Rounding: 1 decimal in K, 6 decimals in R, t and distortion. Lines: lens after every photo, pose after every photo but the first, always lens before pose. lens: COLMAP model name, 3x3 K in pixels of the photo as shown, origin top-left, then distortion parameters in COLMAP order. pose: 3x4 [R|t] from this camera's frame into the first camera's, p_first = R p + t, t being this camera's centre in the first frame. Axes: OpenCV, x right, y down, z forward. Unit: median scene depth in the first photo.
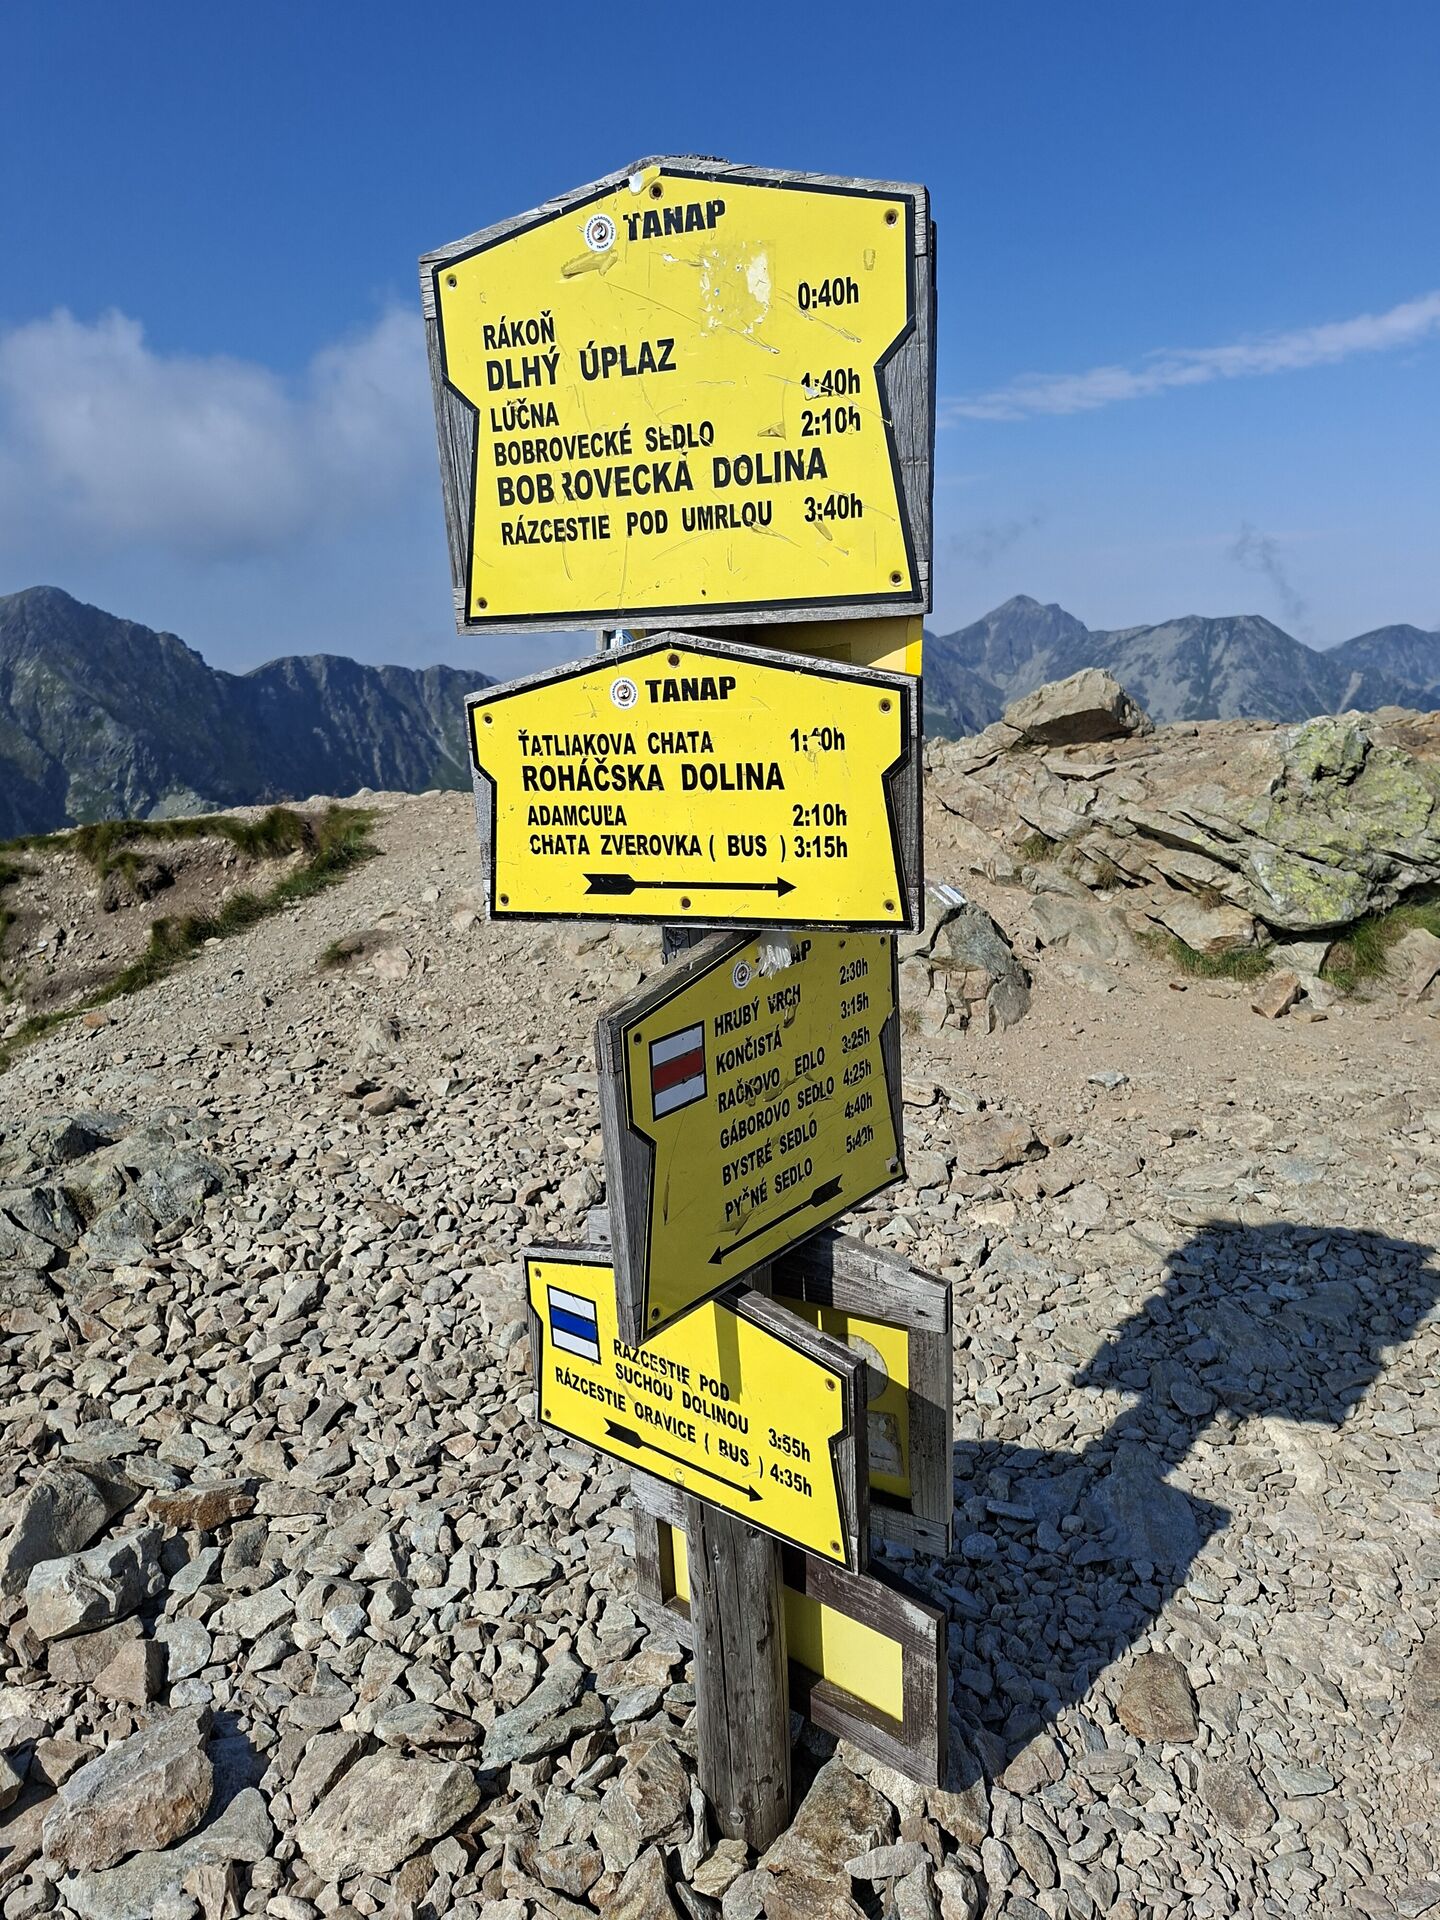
lens RADIAL K [[1322.2, 0, 700.1], [0, 1322.2, 1001.9], [0, 0, 1]] dist [0.061750, -0.072633]
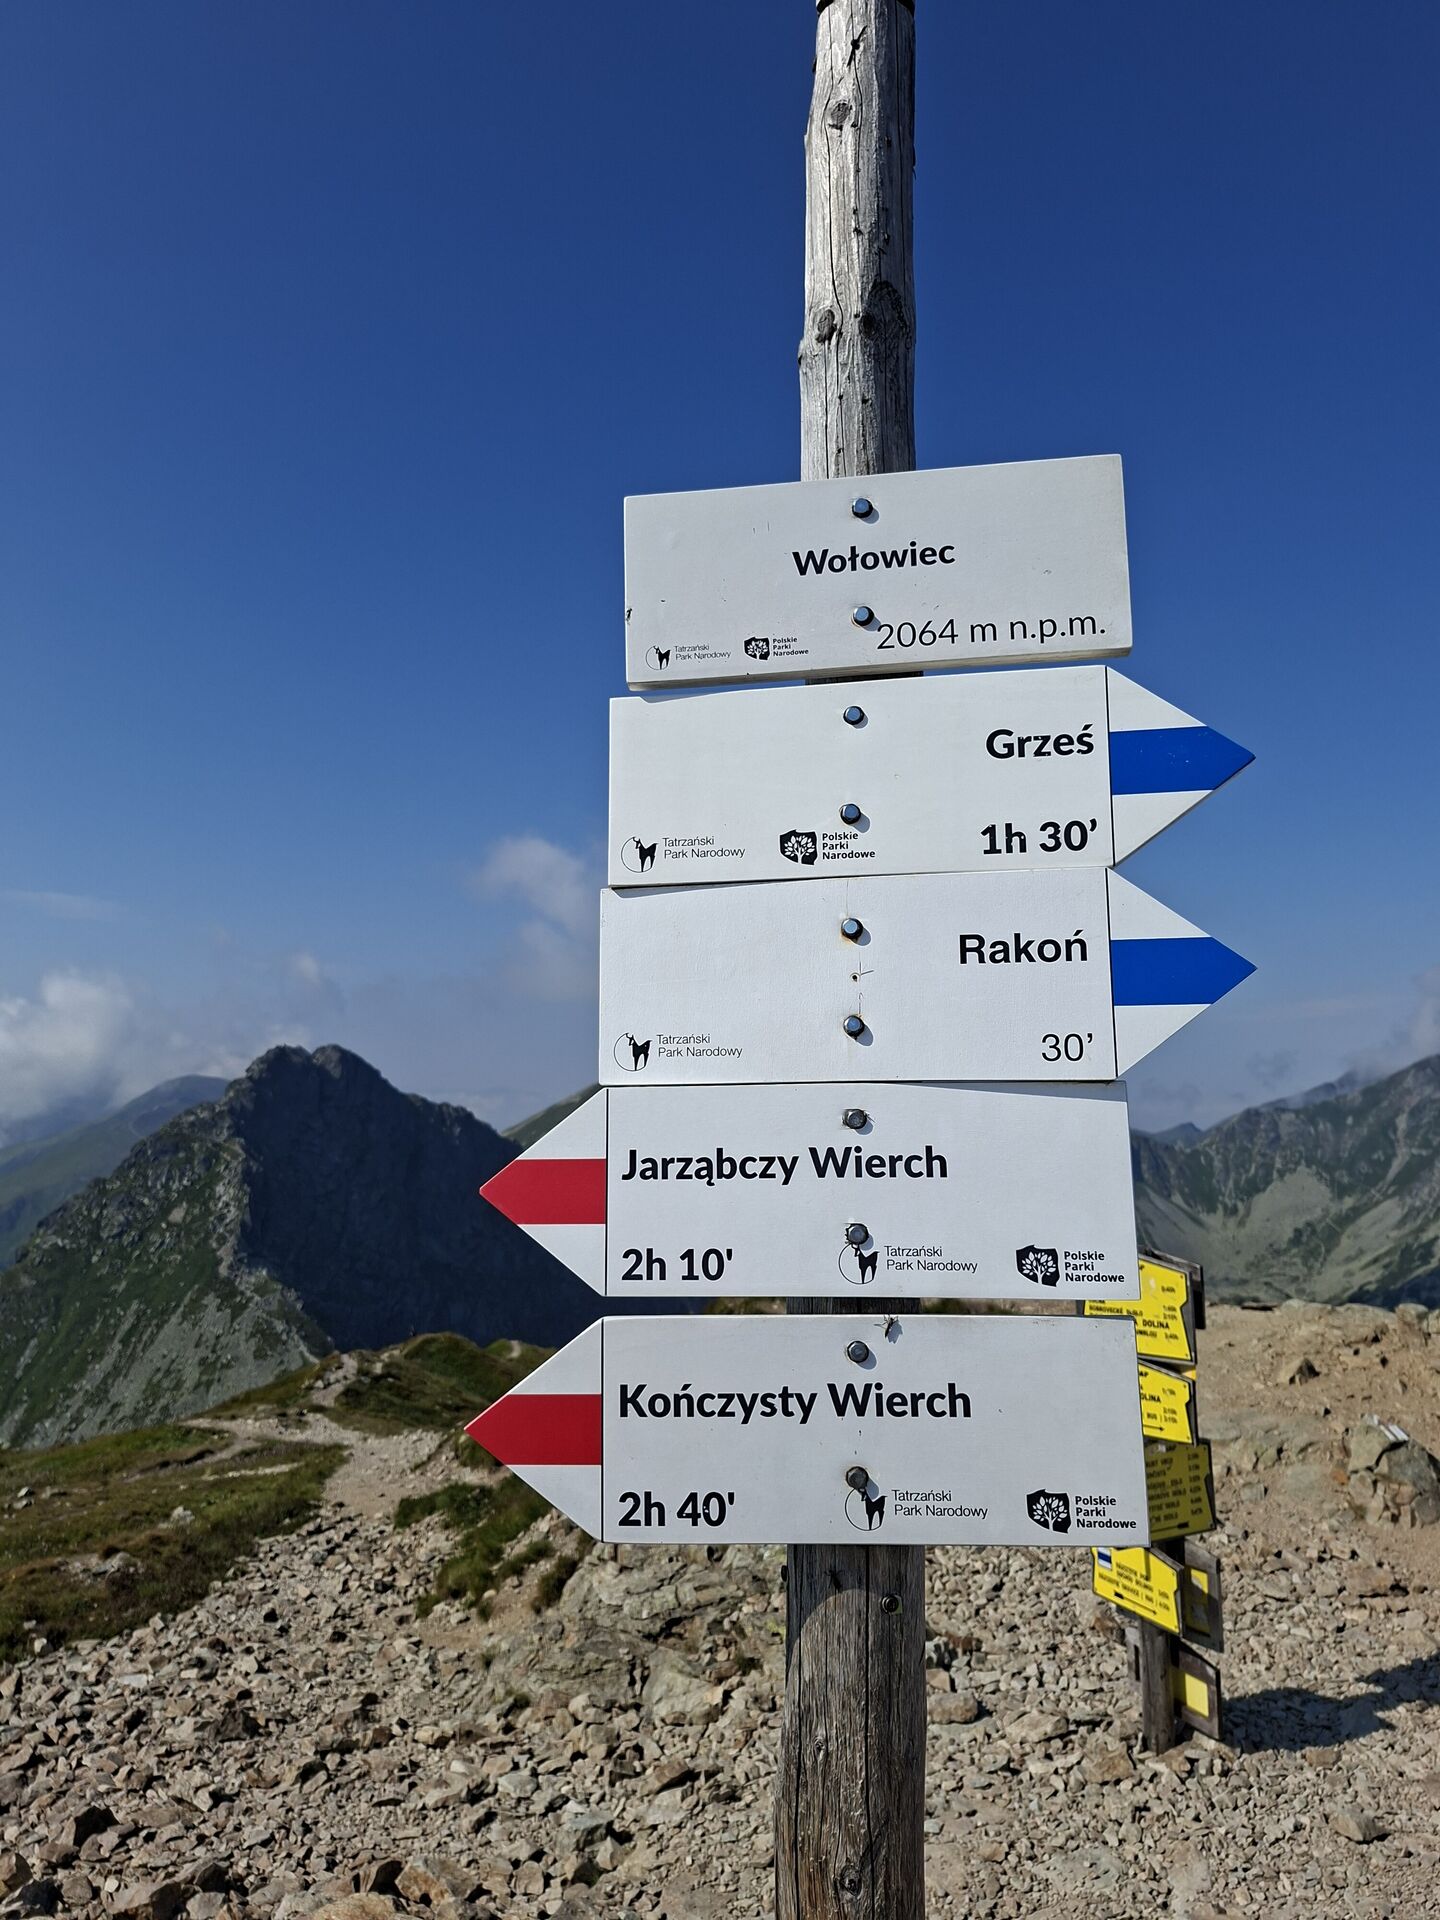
lens RADIAL K [[1322.2, 0, 680.9], [0, 1322.2, 968.9], [0, 0, 1]] dist [0.061750, -0.072633]
pose [[0.891414, -0.012009, -0.453031, 0.305890], [-0.144677, 0.939800, -0.309588, 0.031521], [0.429477, 0.341514, 0.836013, -1.703024]]
